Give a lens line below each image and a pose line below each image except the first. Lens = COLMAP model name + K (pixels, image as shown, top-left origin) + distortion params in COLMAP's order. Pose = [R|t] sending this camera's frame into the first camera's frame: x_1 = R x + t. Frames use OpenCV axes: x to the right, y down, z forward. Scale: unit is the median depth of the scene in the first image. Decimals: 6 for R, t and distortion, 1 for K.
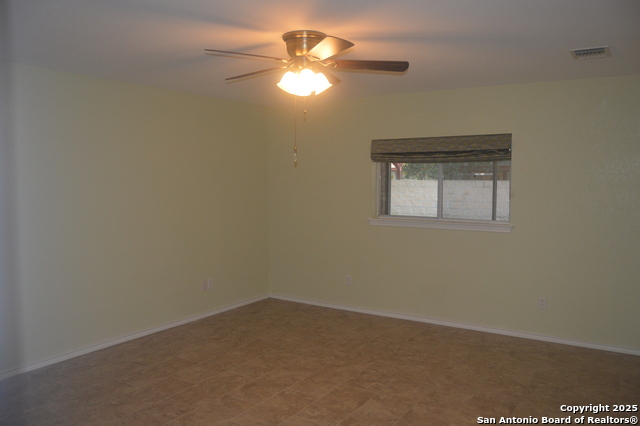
lens RADIAL K [[509.4, 0, 320.0], [0, 509.4, 213.0], [0, 0, 1]] dist [-0.090377, 0.038088]
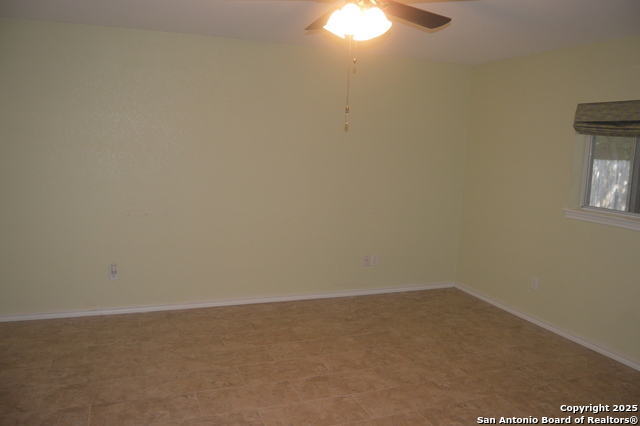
lens RADIAL K [[509.4, 0, 320.0], [0, 509.4, 213.0], [0, 0, 1]] dist [-0.090377, 0.038088]
pose [[0.812928, 0.112937, -0.571309, 0.234299], [-0.080623, 0.993394, 0.081655, -0.014714], [0.576757, -0.020319, 0.816663, 0.192516]]
